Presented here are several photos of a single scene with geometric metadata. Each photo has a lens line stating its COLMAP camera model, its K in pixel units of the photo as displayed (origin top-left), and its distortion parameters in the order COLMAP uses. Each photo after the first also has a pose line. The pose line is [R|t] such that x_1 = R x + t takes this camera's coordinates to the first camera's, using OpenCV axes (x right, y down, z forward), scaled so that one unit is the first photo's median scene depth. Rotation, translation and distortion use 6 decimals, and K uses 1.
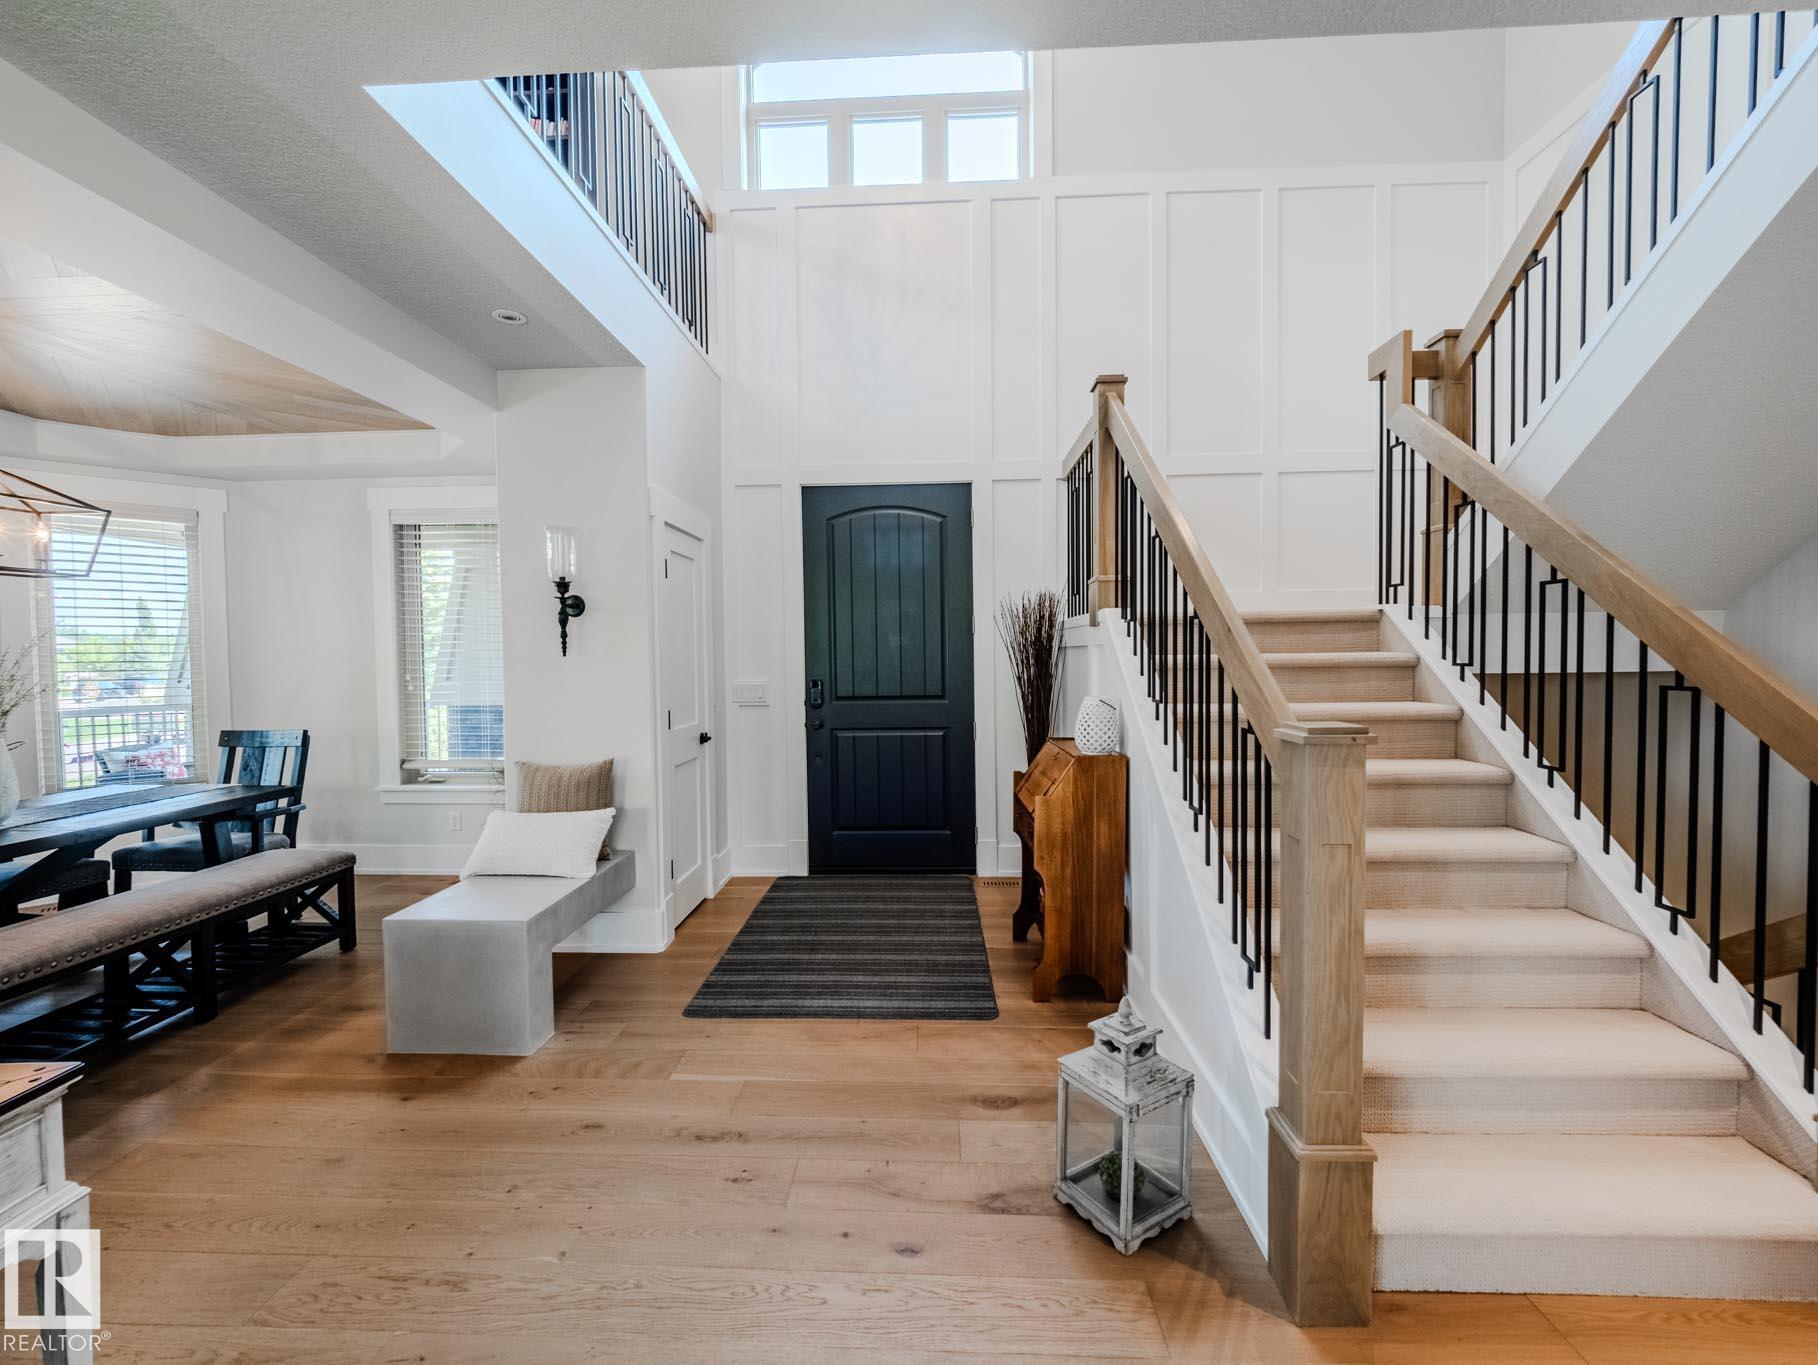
lens RADIAL K [[755.6, 0, 901.2], [0, 755.6, 681.3], [0, 0, 1]] dist [0.004174, -0.007804]
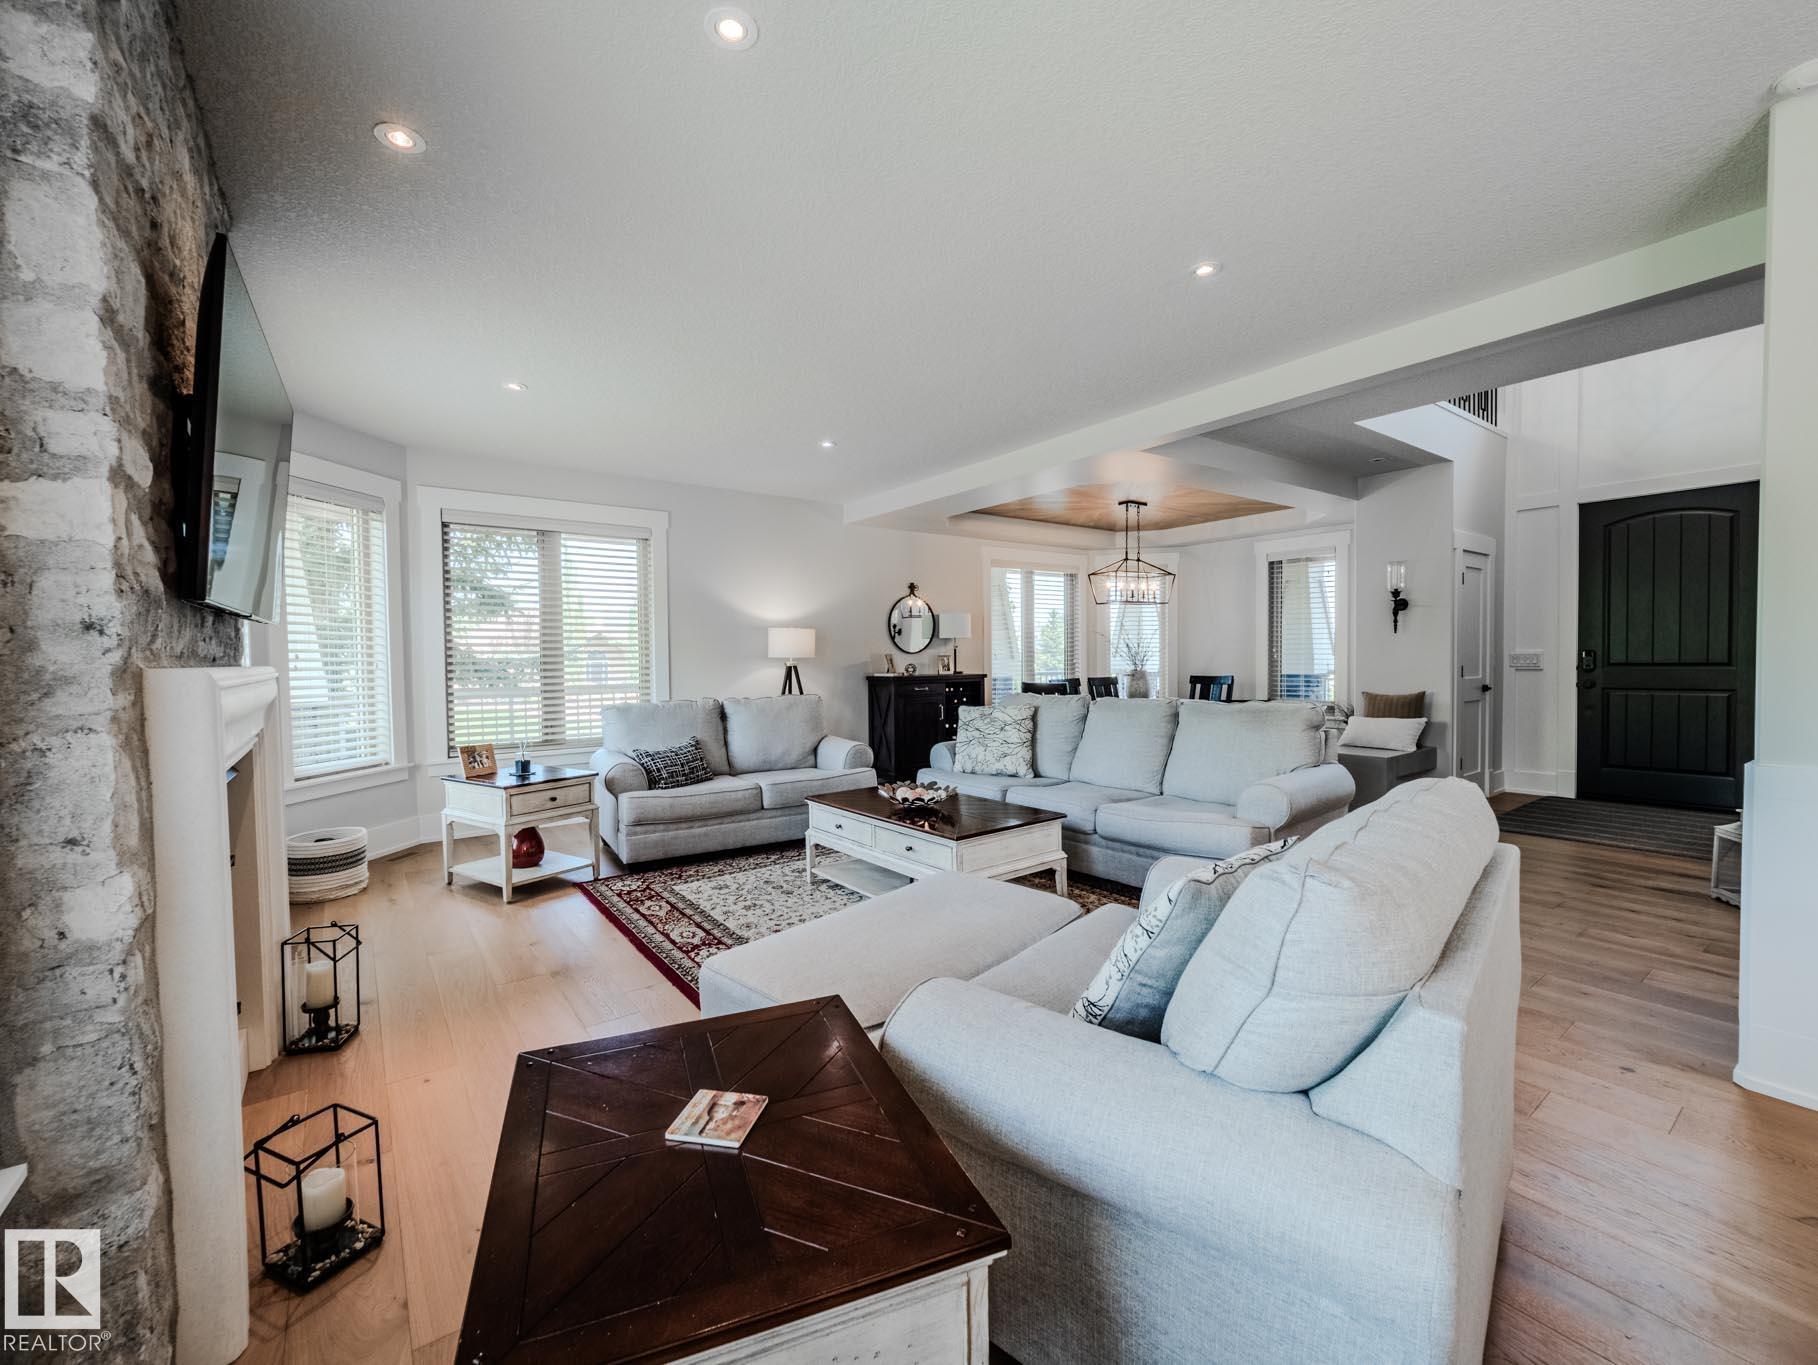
lens RADIAL K [[755.6, 0, 901.2], [0, 755.6, 681.3], [0, 0, 1]] dist [0.004174, -0.007804]
pose [[0.629283, 0.026060, -0.776739, 0.219449], [-0.020045, 0.999649, 0.017299, 0.075792], [0.776918, 0.004683, 0.629585, -1.070245]]
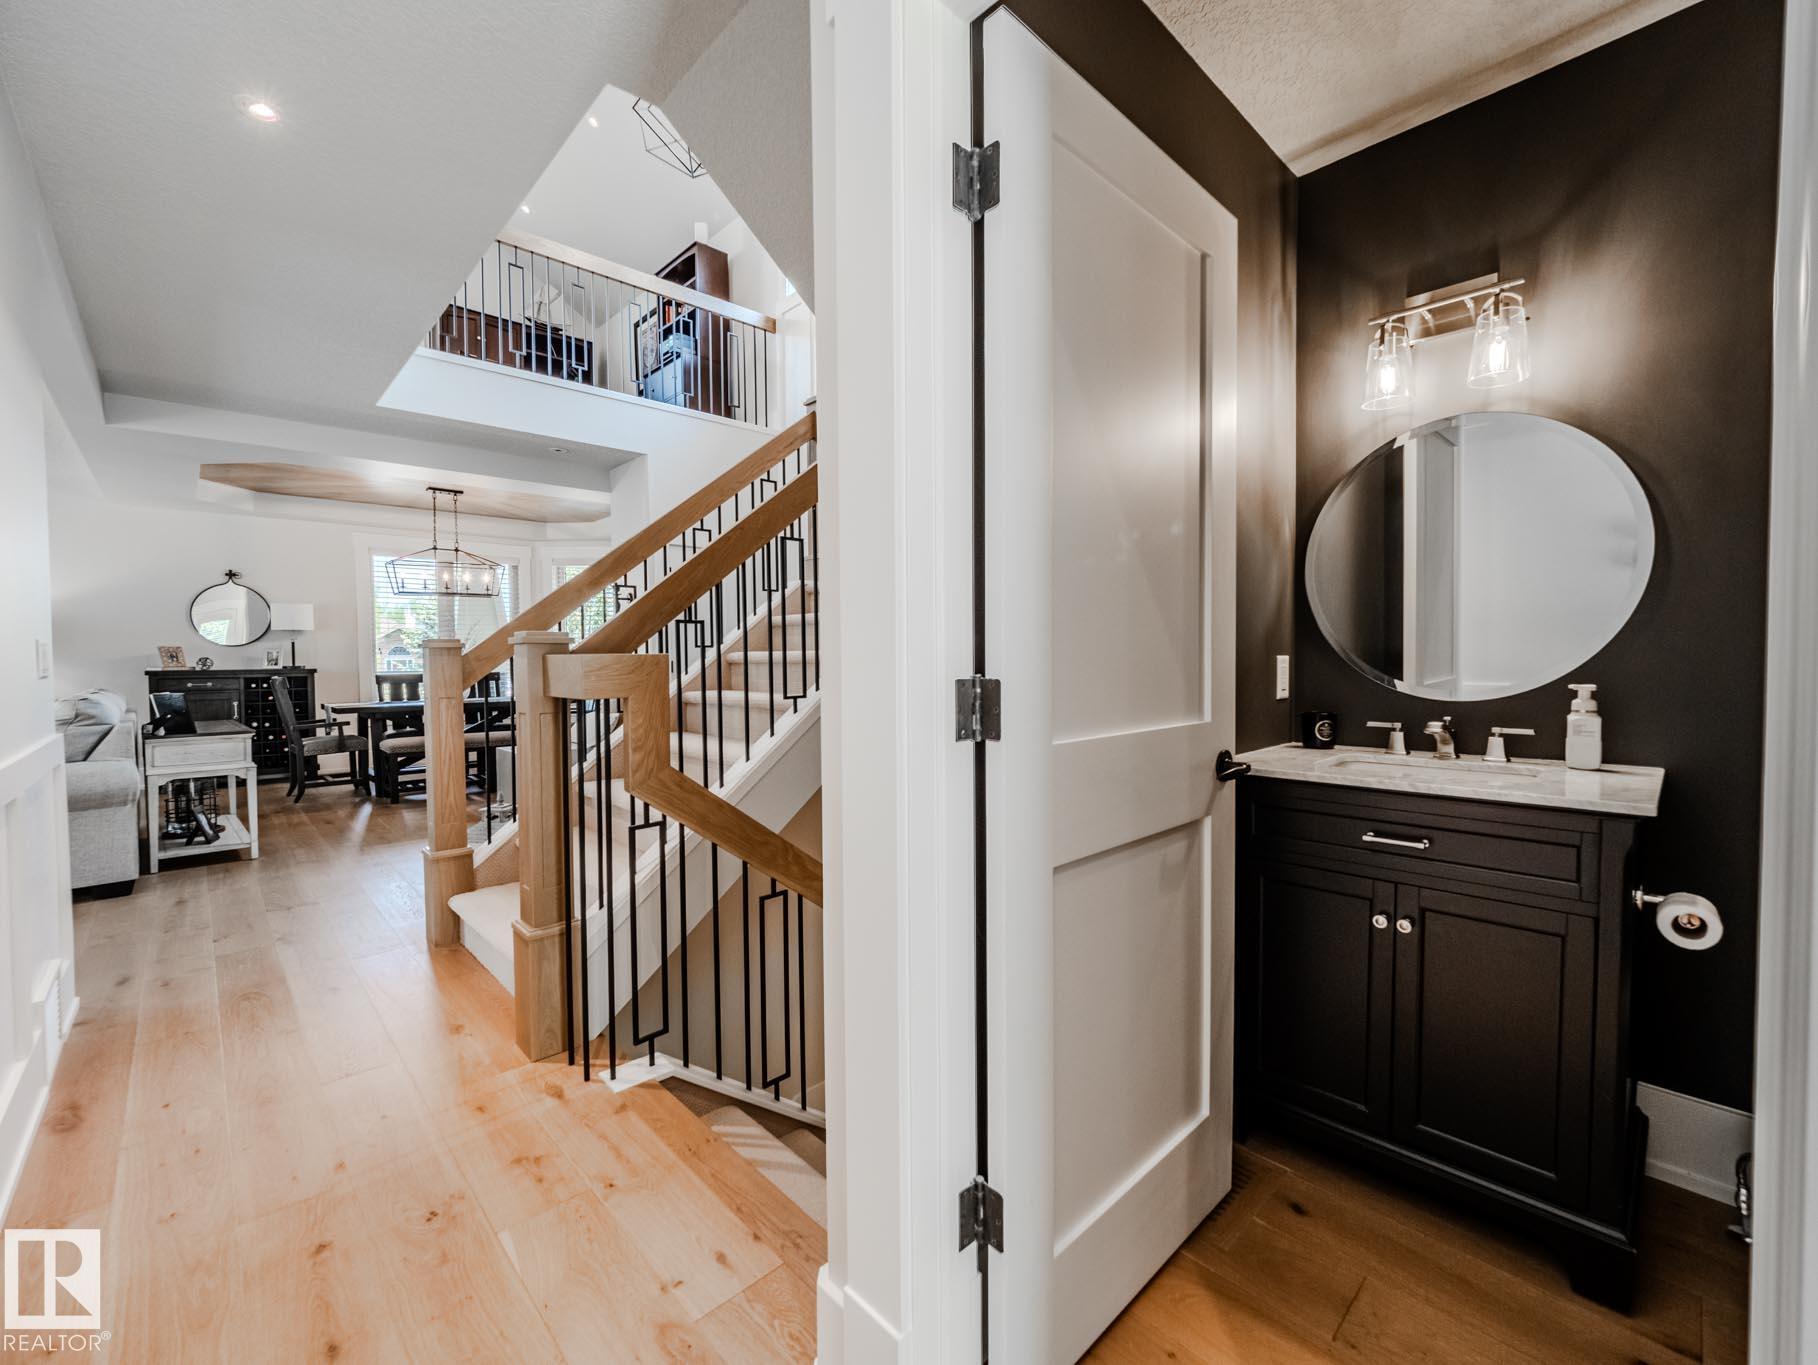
lens RADIAL K [[769.3, 0, 897.9], [0, 769.3, 679.1], [0, 0, 1]] dist [0.009322, -0.006930]
pose [[0.709971, 0.026777, -0.703722, 1.340097], [-0.024205, 0.999614, 0.013615, 0.048887], [0.703815, 0.007367, 0.710345, 0.192864]]
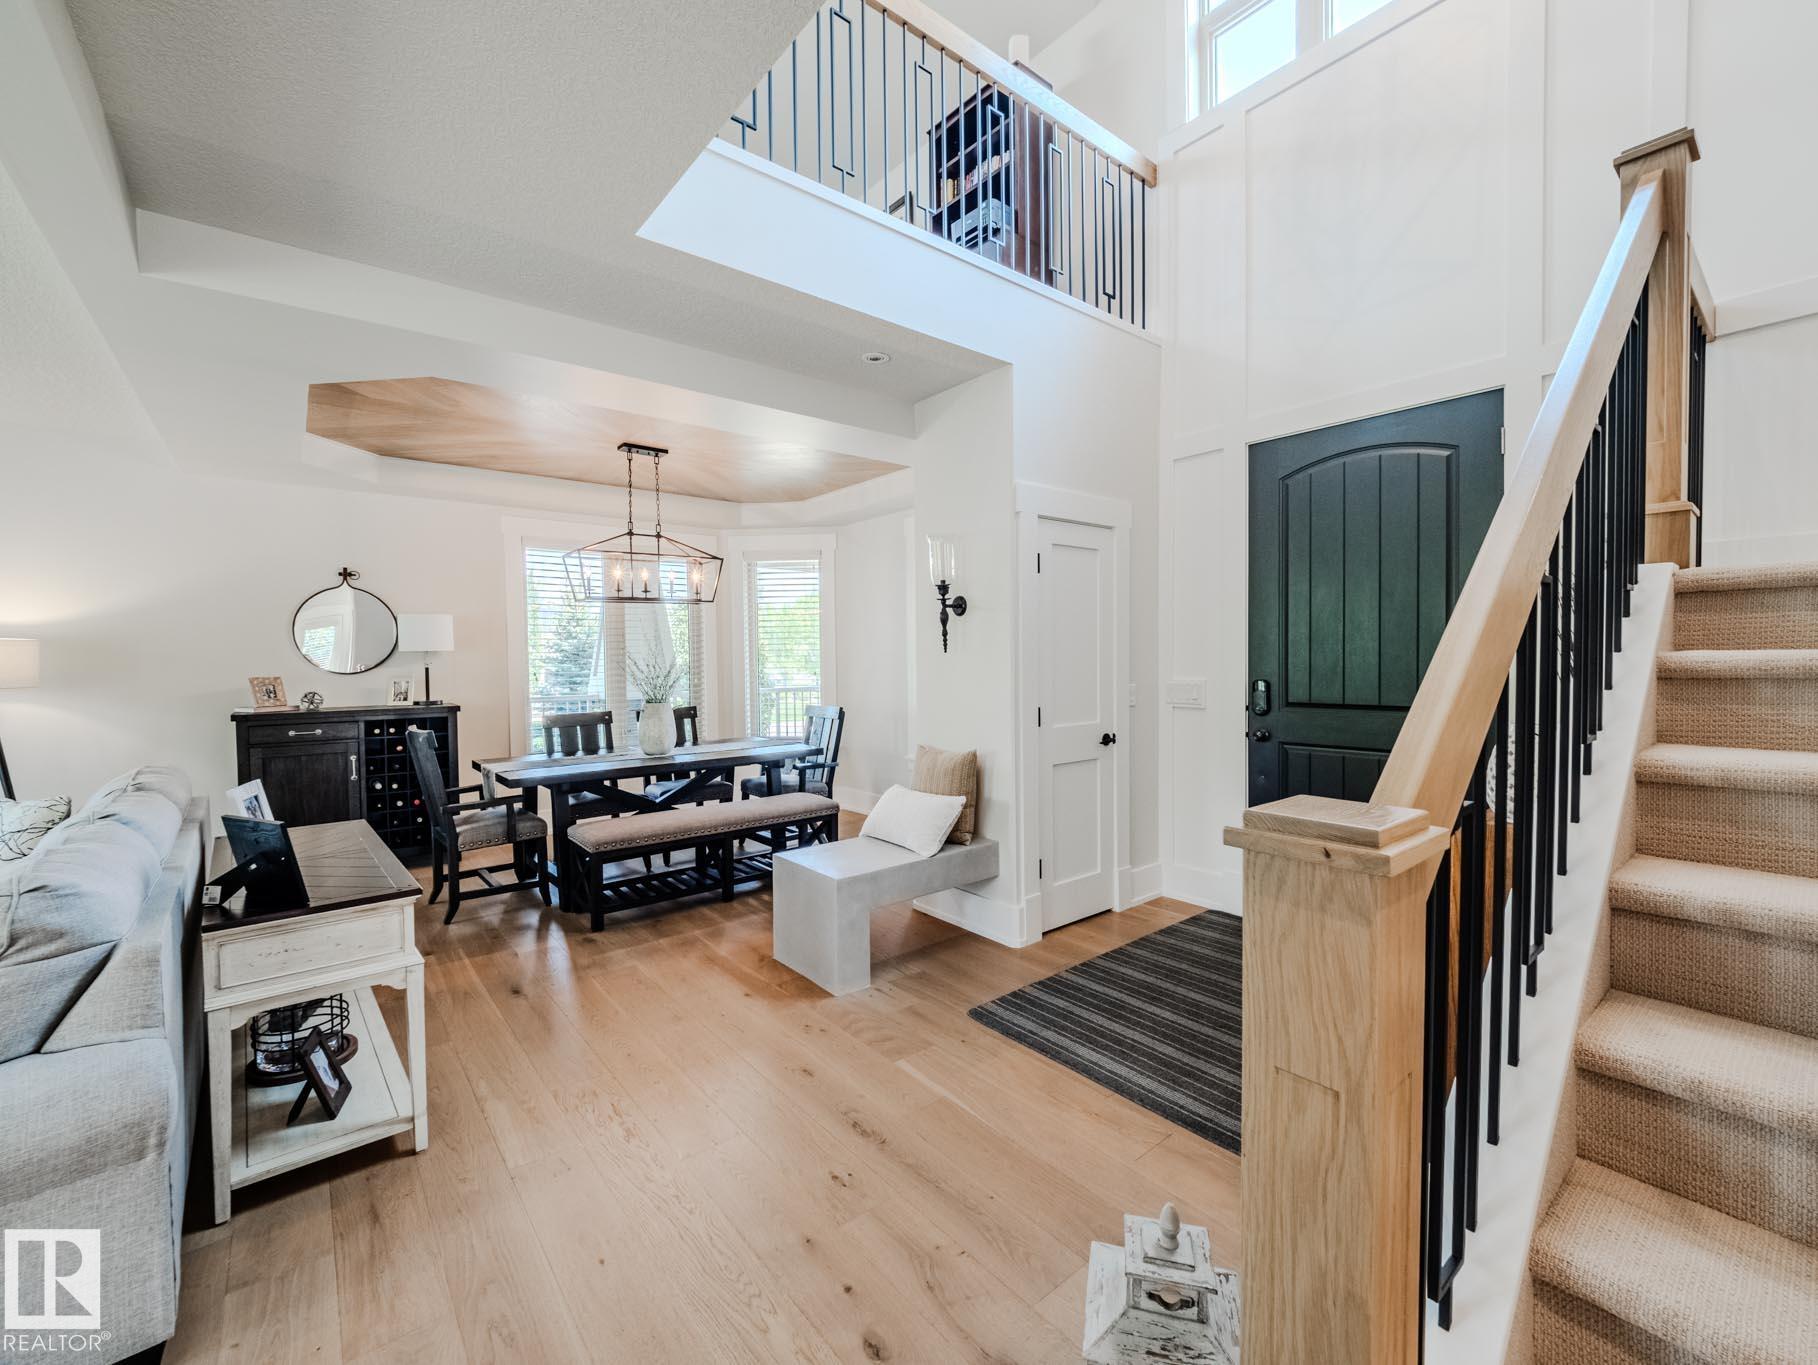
lens RADIAL K [[755.6, 0, 901.2], [0, 755.6, 681.3], [0, 0, 1]] dist [0.004174, -0.007804]
pose [[0.664724, 0.029714, -0.746498, 0.340019], [-0.023840, 0.999544, 0.018557, -0.010853], [0.746709, 0.005461, 0.665129, 0.237346]]
